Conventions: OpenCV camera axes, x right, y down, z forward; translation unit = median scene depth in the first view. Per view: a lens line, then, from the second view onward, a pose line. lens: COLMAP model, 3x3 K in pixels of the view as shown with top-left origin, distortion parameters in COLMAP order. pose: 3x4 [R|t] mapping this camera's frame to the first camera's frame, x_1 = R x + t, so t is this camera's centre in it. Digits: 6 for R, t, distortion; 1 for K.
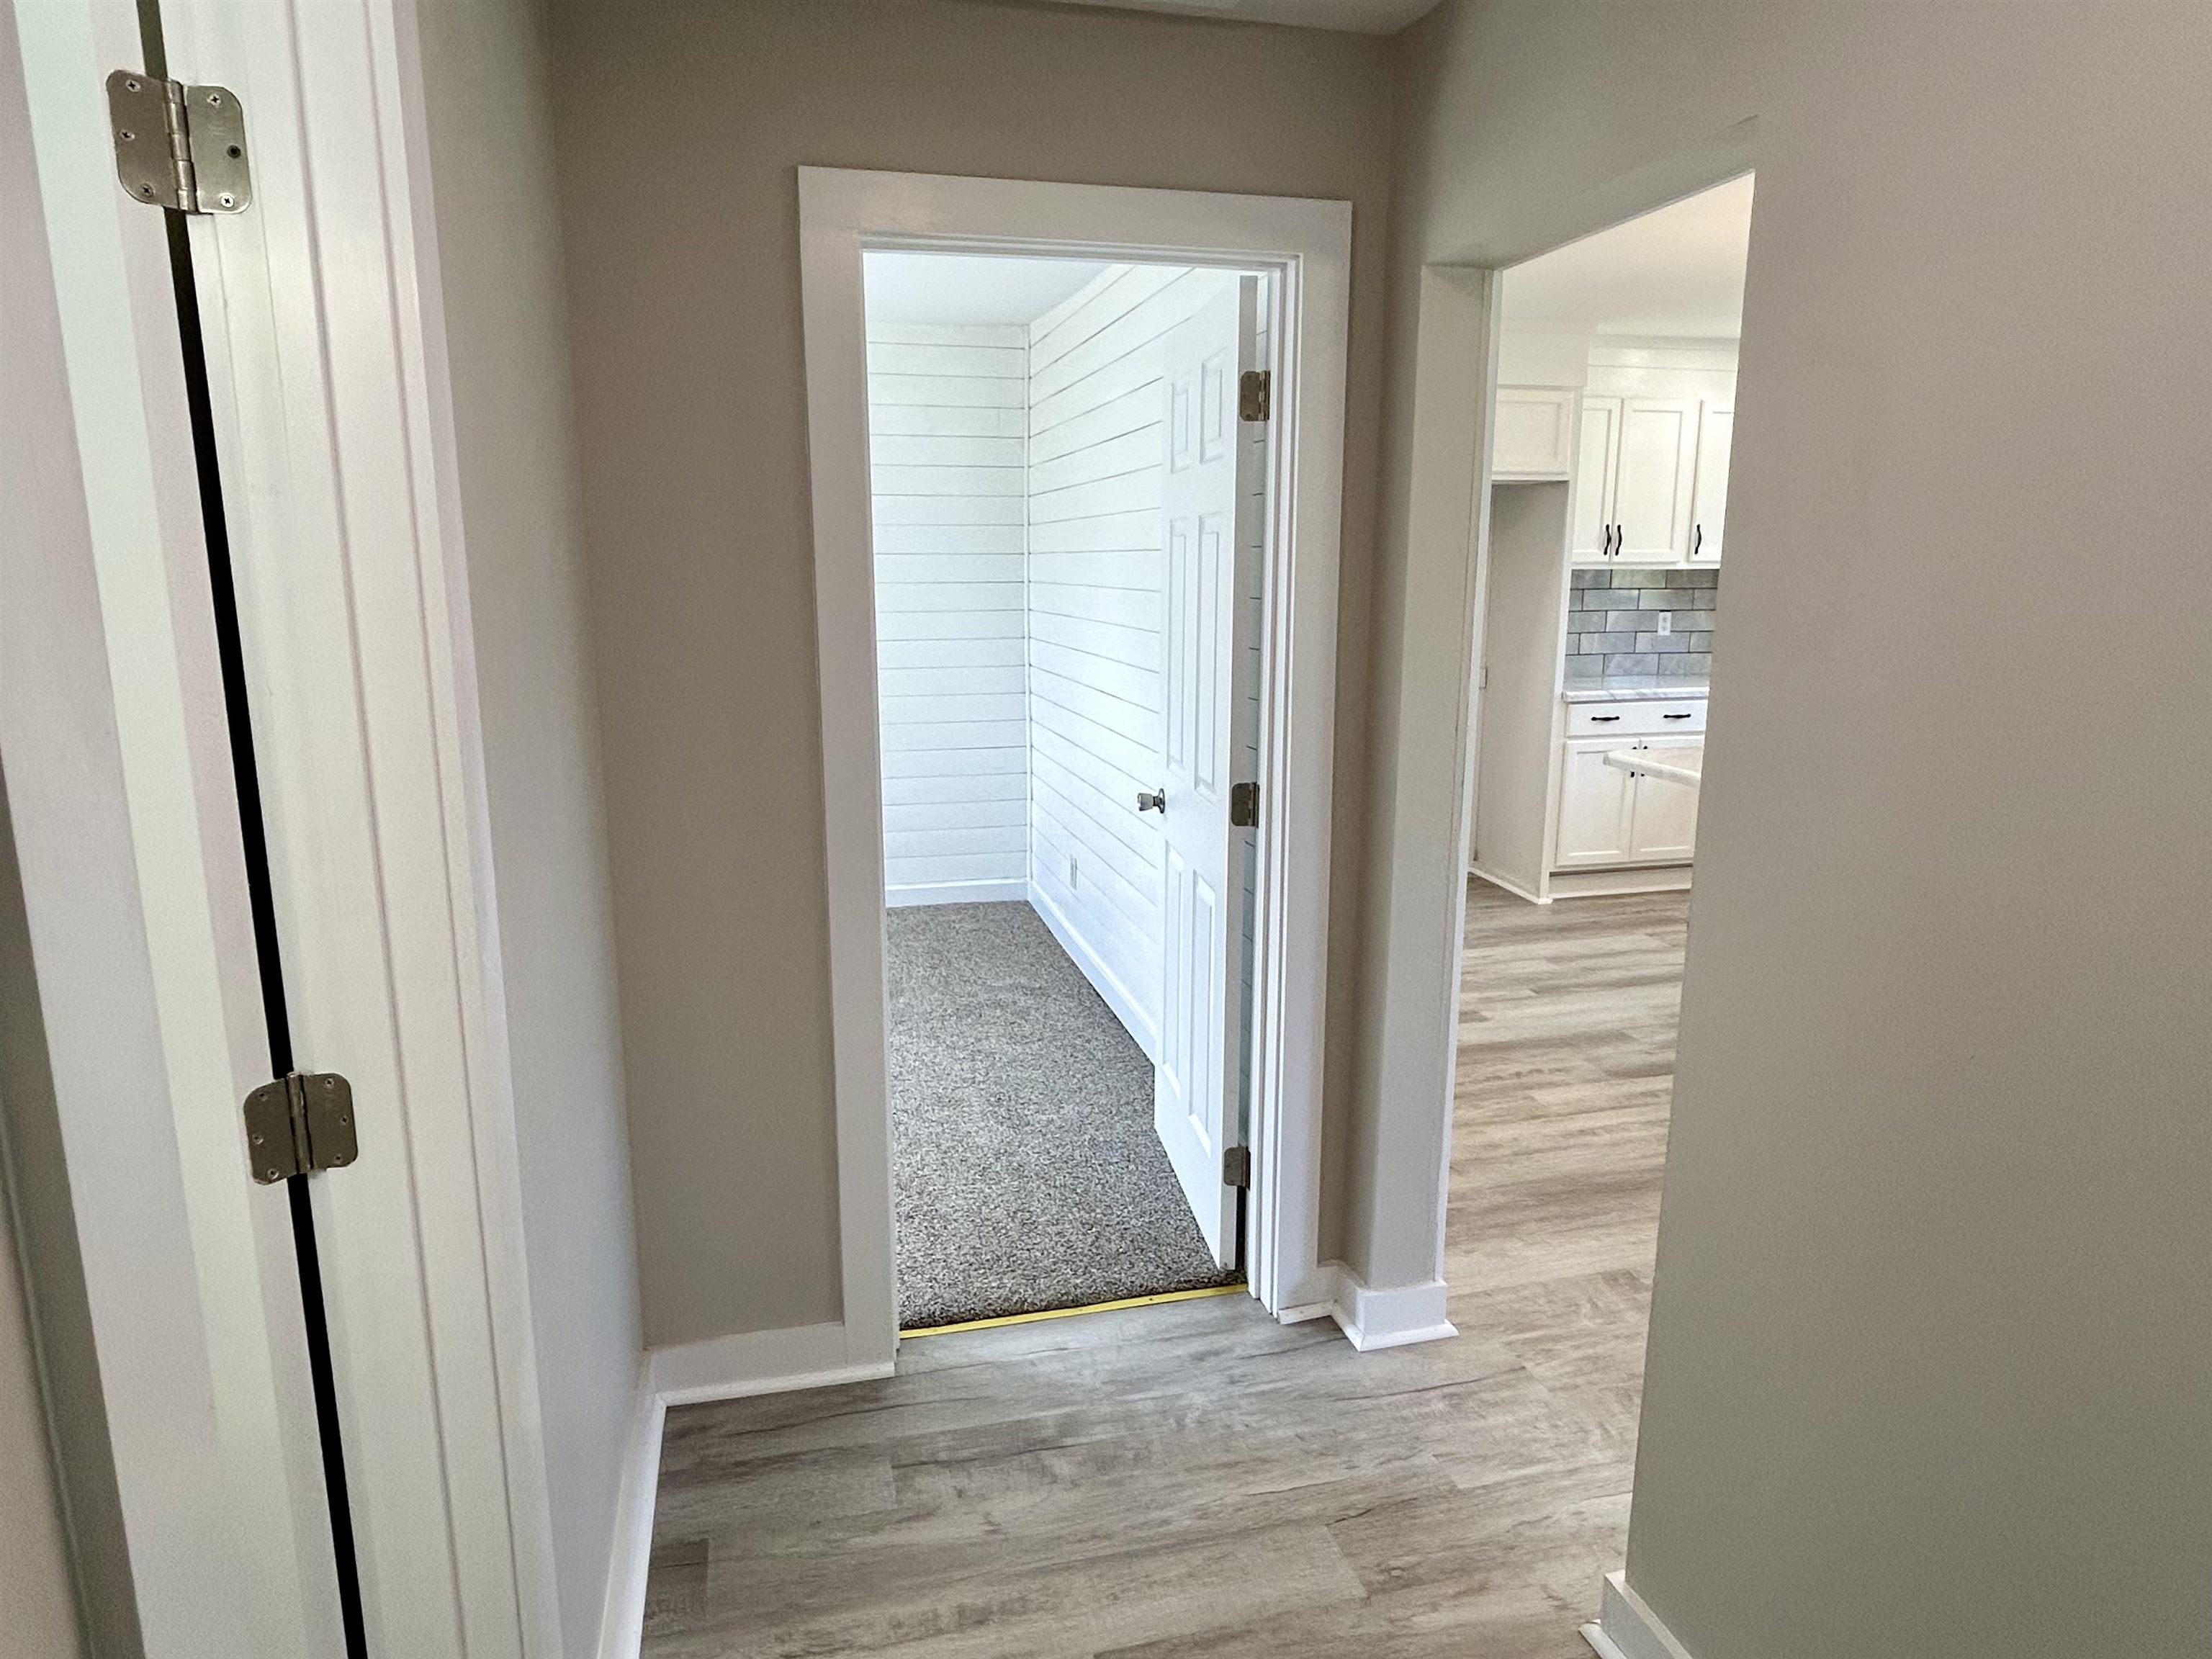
lens RADIAL K [[1315.3, 0, 1087.3], [0, 1315.3, 826.1], [0, 0, 1]] dist [-0.005901, 0.002671]
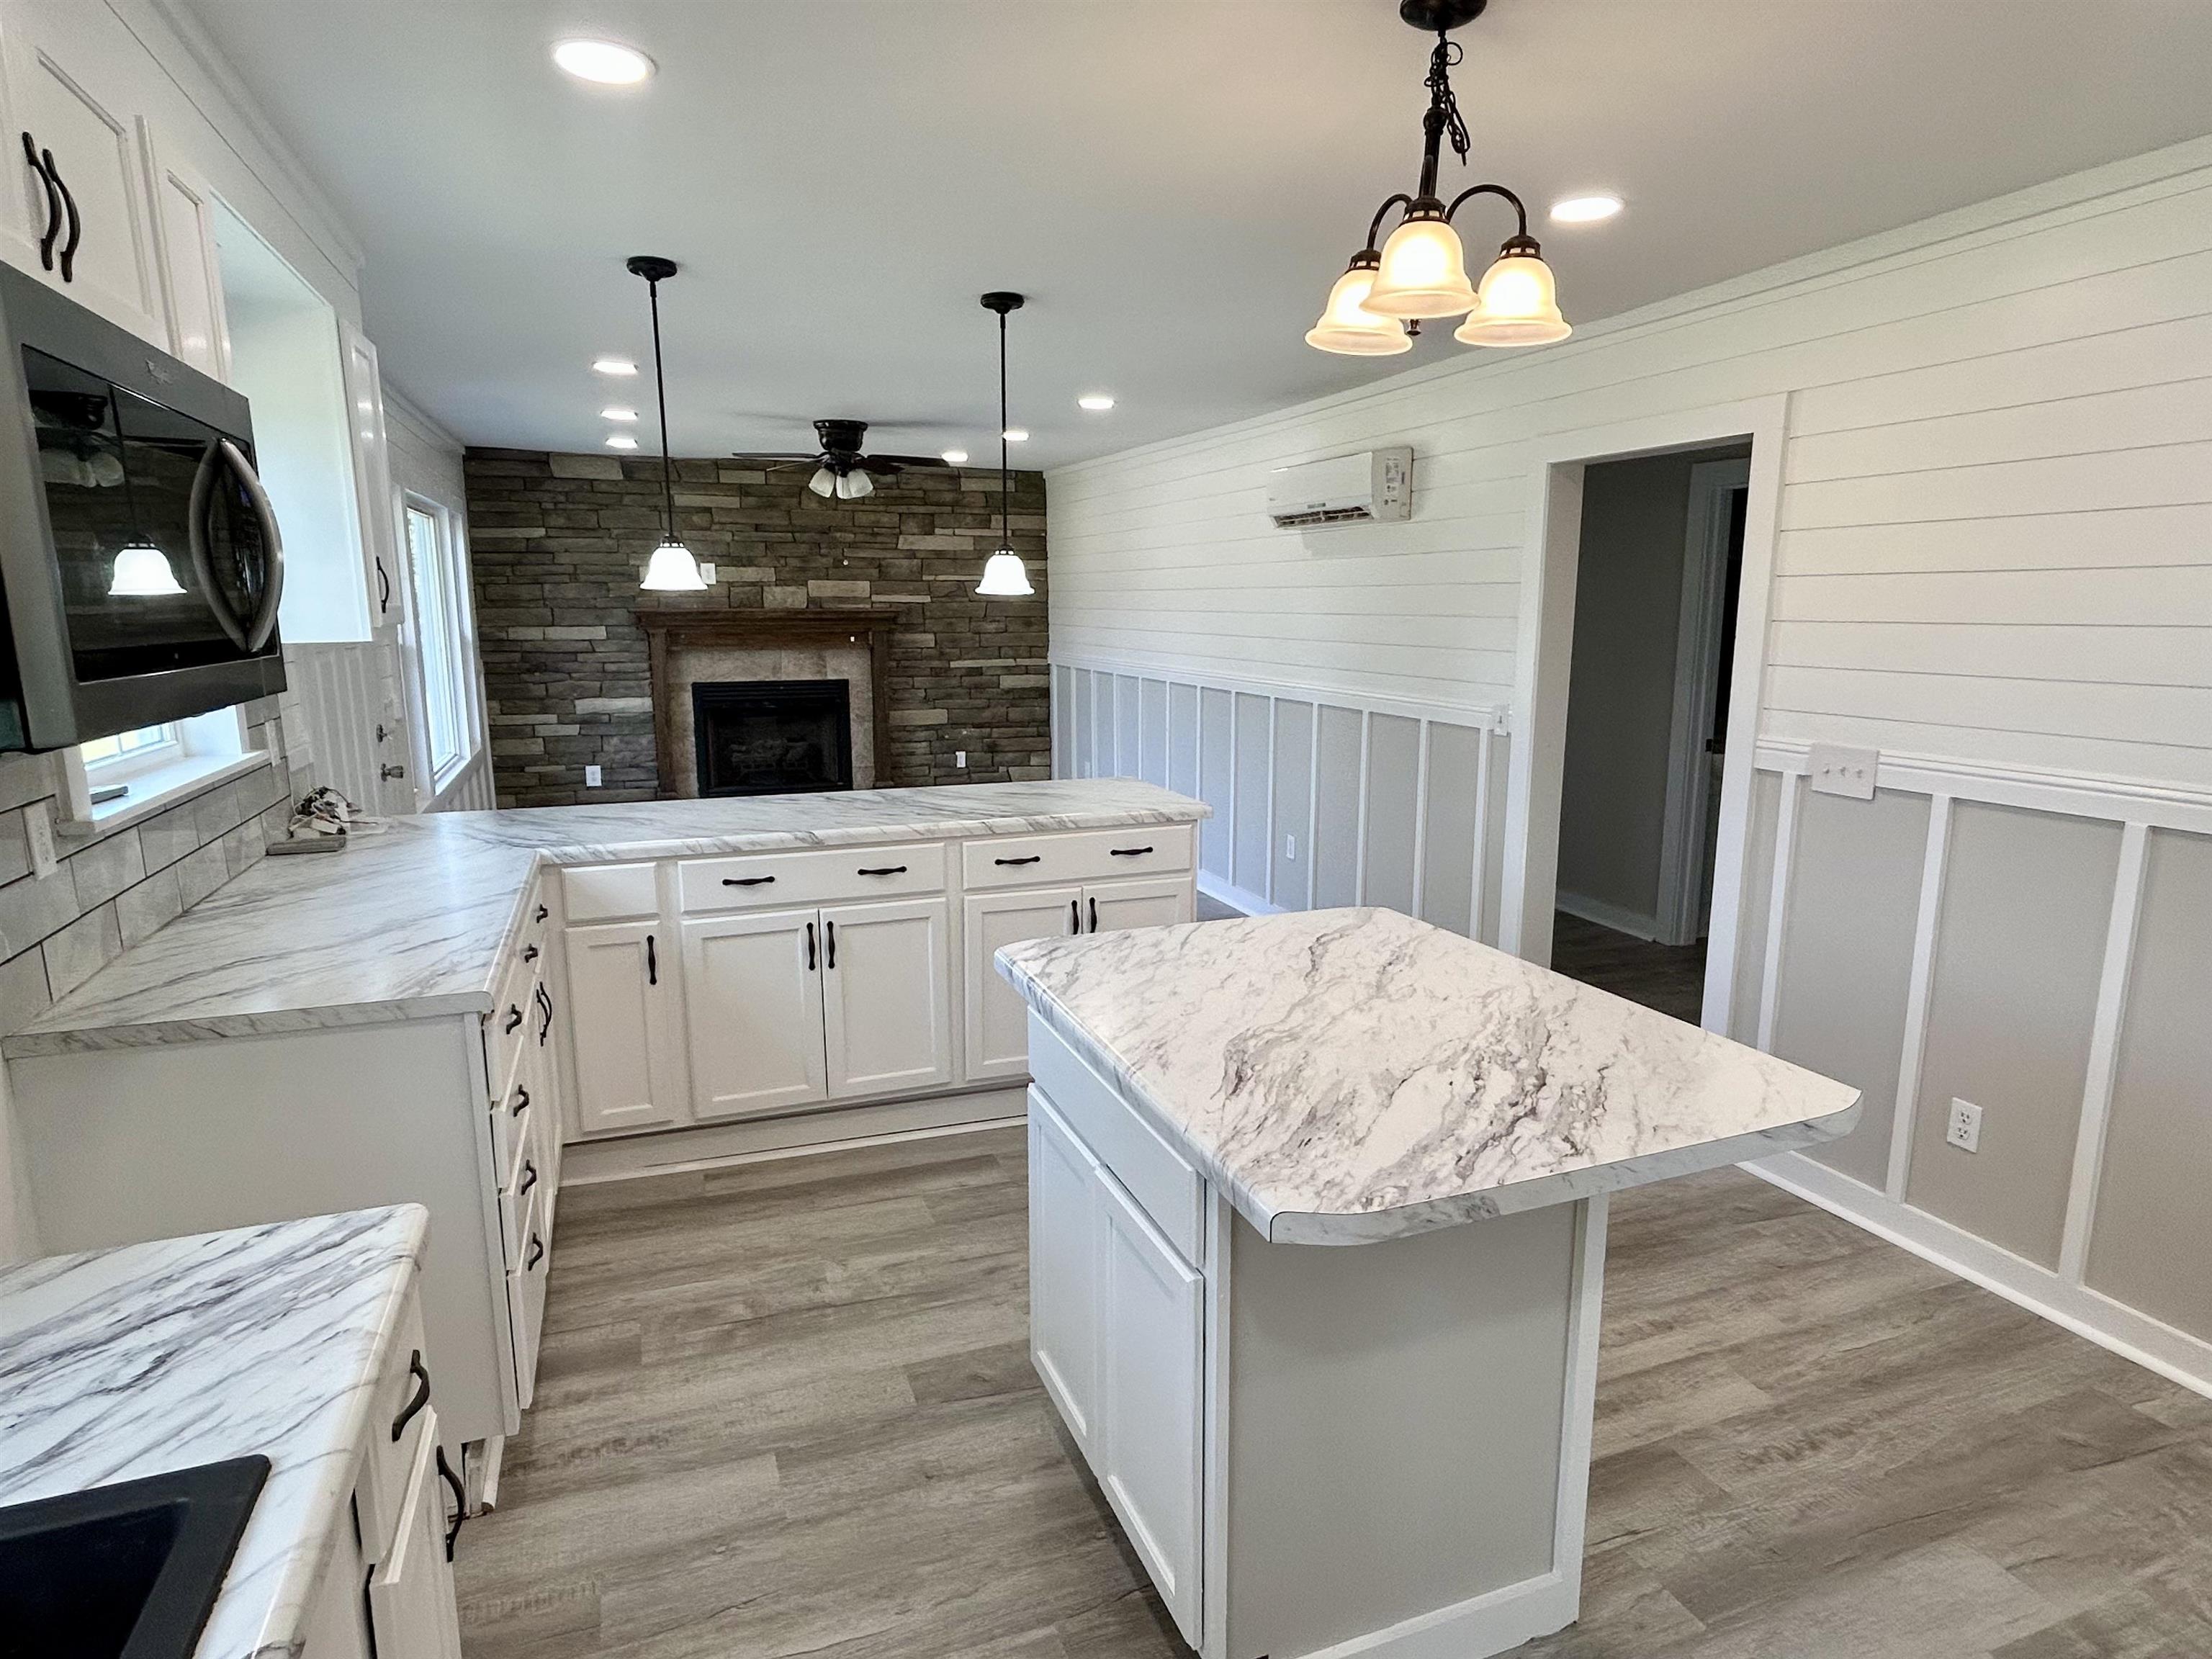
lens RADIAL K [[1221.0, 0, 1093.4], [0, 1221.0, 829.2], [0, 0, 1]] dist [-0.002870, 0.002707]
pose [[-0.992831, 0.026339, -0.116585, 0.504882], [-0.019643, 0.926198, 0.376526, -0.205241], [0.117899, 0.376117, -0.919041, 0.957904]]
